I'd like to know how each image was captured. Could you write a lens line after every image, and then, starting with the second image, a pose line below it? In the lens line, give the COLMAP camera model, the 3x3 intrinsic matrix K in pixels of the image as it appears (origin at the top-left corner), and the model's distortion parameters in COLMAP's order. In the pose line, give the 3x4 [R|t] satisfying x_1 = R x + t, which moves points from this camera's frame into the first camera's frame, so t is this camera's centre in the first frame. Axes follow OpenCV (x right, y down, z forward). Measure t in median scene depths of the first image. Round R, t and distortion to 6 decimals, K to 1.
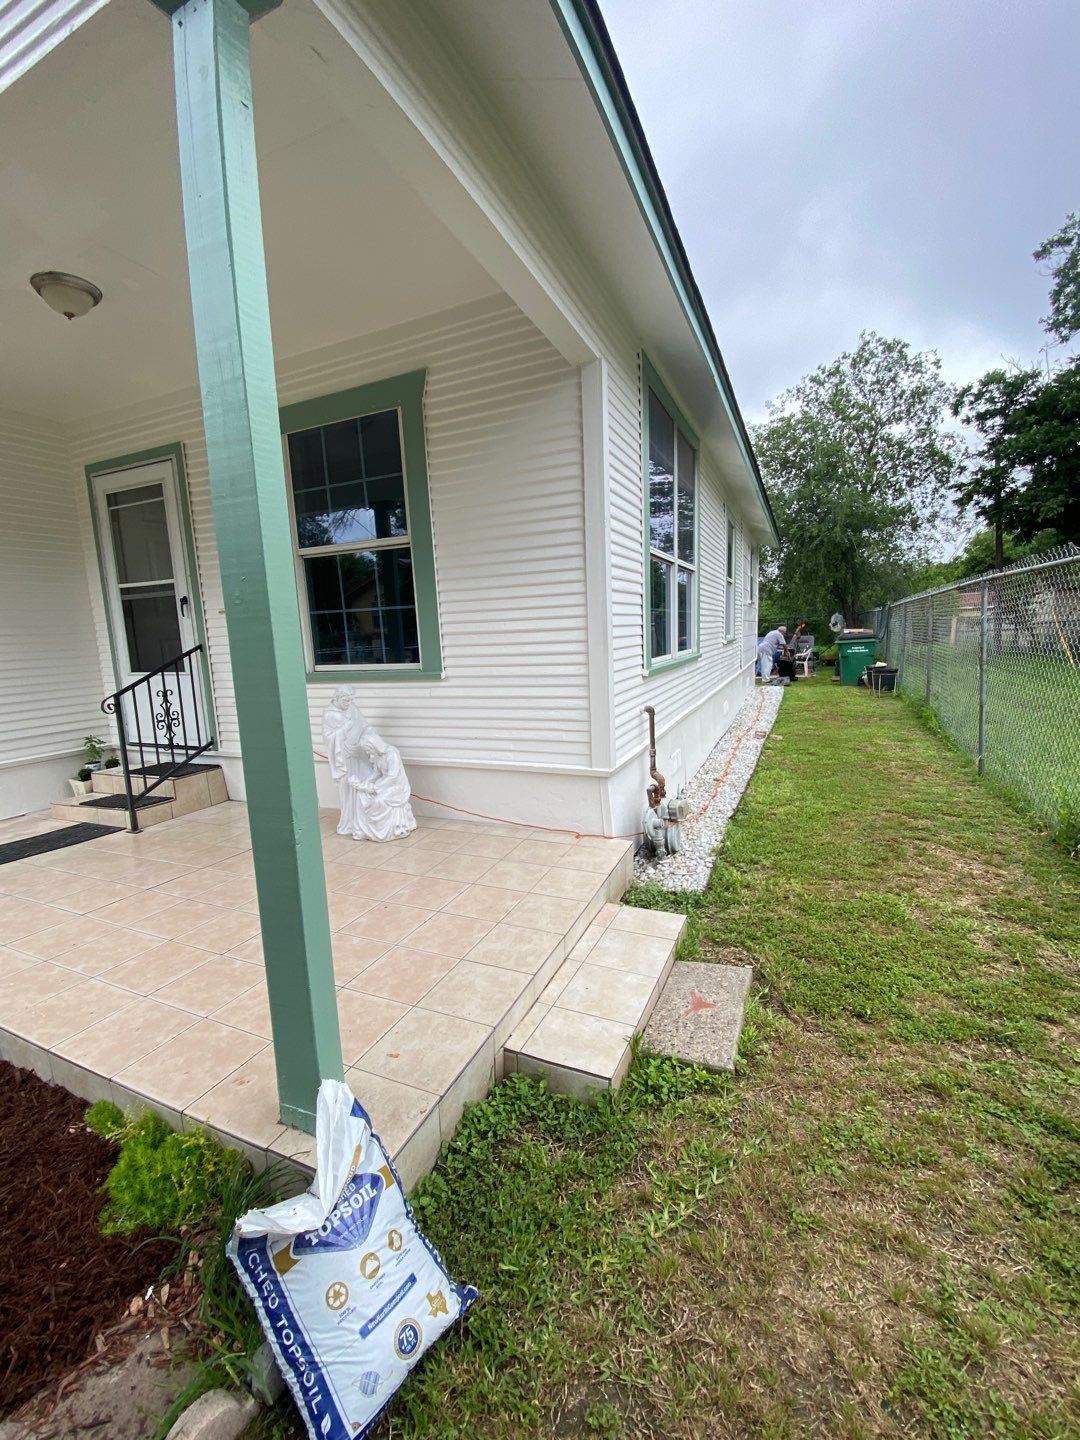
lens RADIAL K [[592.8, 0, 540.0], [0, 592.8, 720.0], [0, 0, 1]] dist [0.047321, -0.042636]
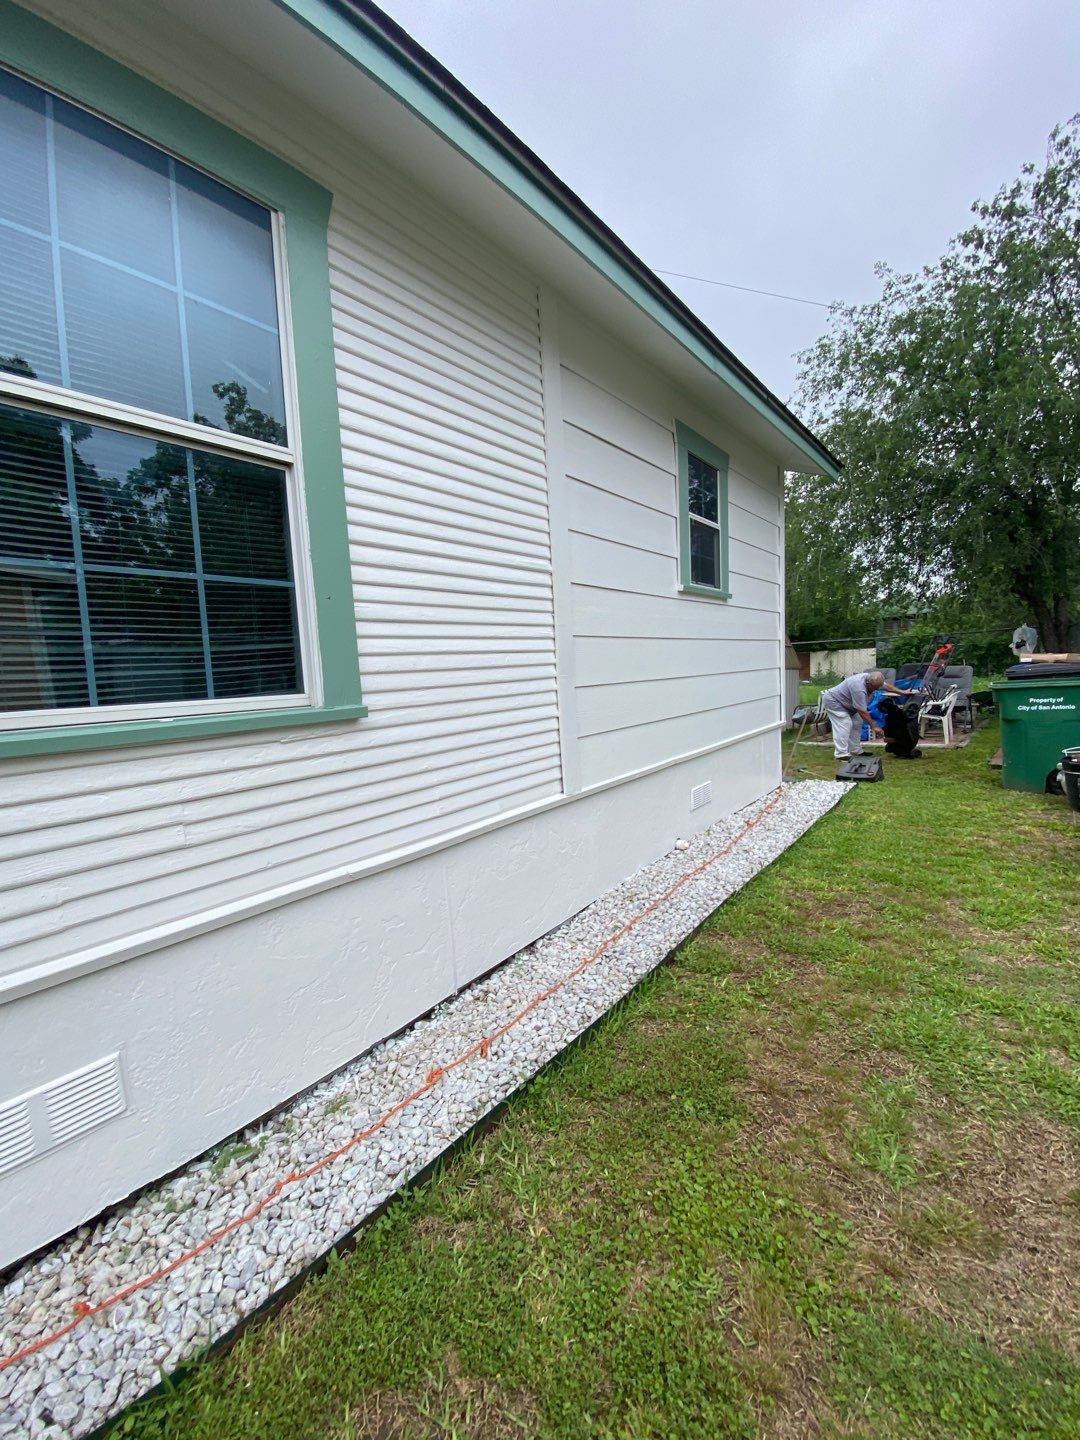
lens RADIAL K [[592.6, 0, 540.0], [0, 592.6, 720.0], [0, 0, 1]] dist [0.000593, -0.009644]
pose [[0.965374, 0.016611, -0.260342, 0.408531], [-0.027681, 0.998859, -0.038910, -0.110569], [0.259399, 0.044770, 0.964732, 0.704824]]
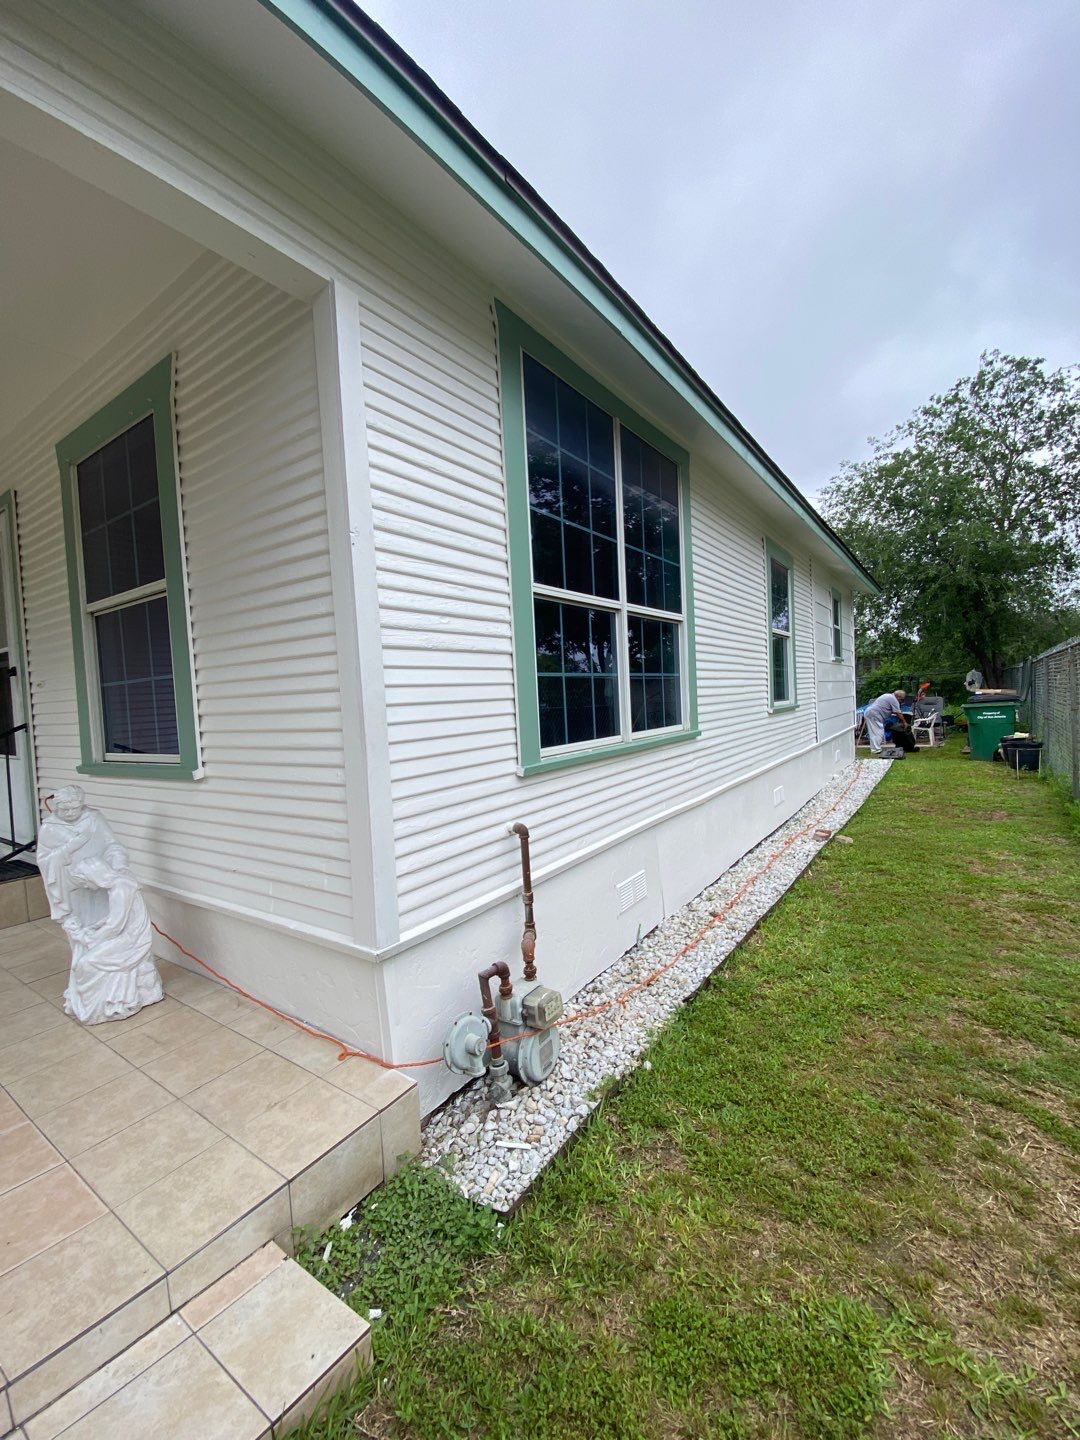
lens RADIAL K [[598.3, 0, 540.0], [0, 598.3, 720.0], [0, 0, 1]] dist [0.016051, -0.018459]
pose [[0.981190, 0.000018, -0.193044, 0.130030], [-0.019414, 0.994940, -0.098579, -0.028474], [0.192065, 0.100473, 0.976226, 0.145195]]
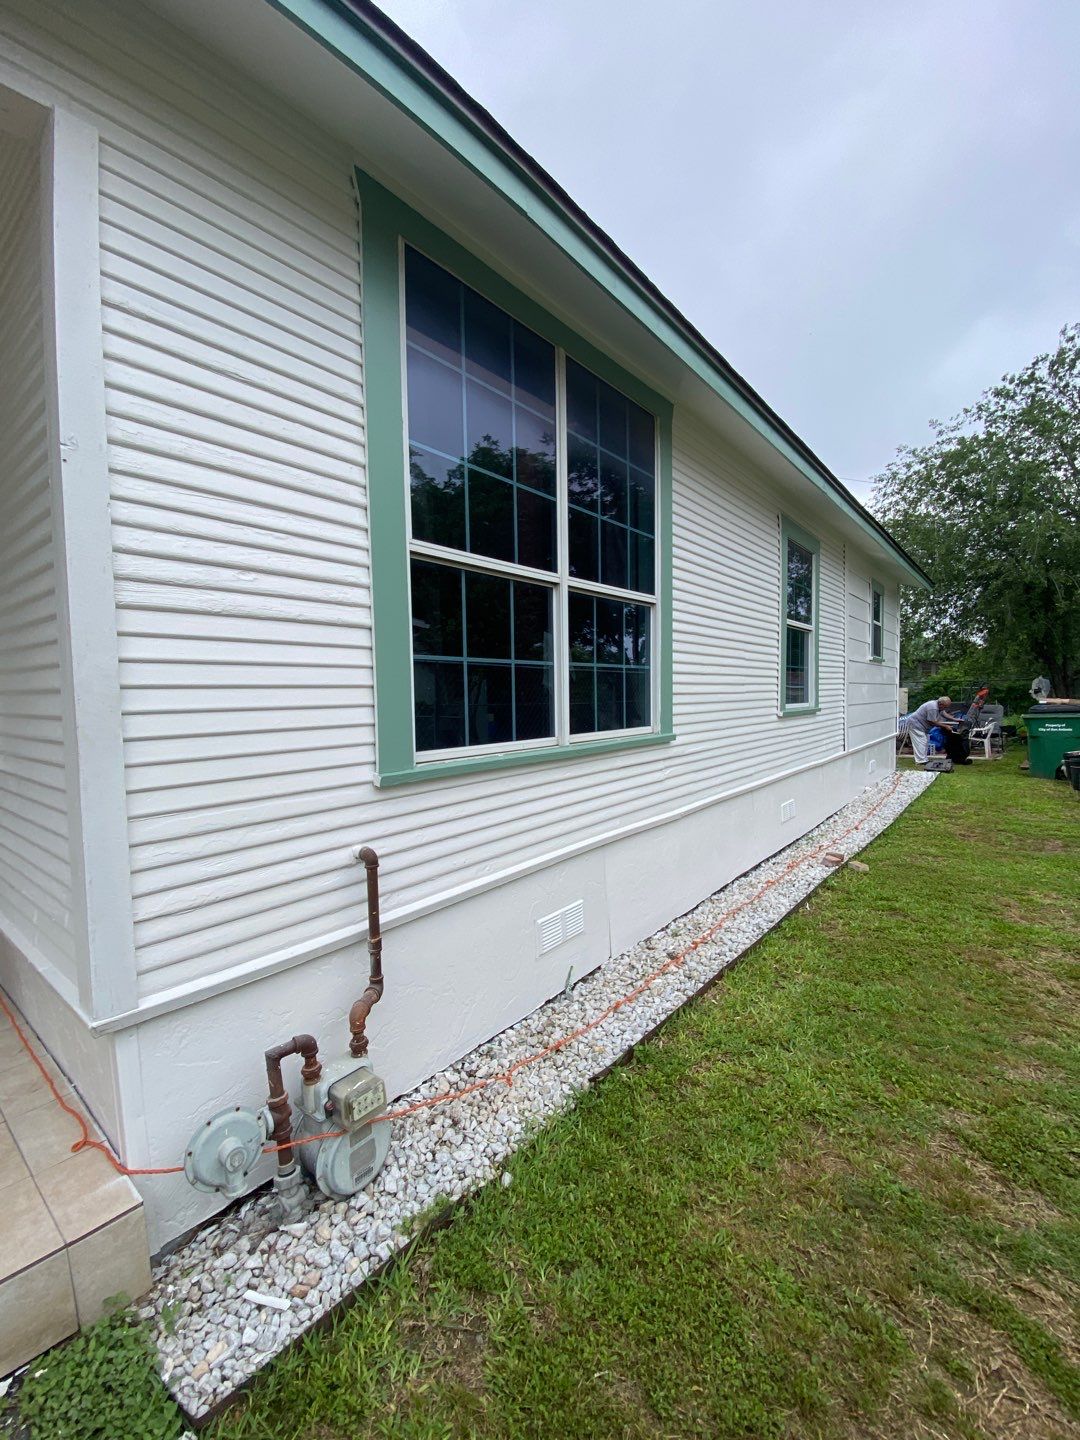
lens RADIAL K [[598.3, 0, 540.0], [0, 598.3, 720.0], [0, 0, 1]] dist [0.016051, -0.018459]
pose [[0.963441, 0.036510, -0.265422, 0.177821], [-0.061480, 0.994363, -0.086382, -0.037667], [0.260772, 0.099542, 0.960255, 0.216719]]
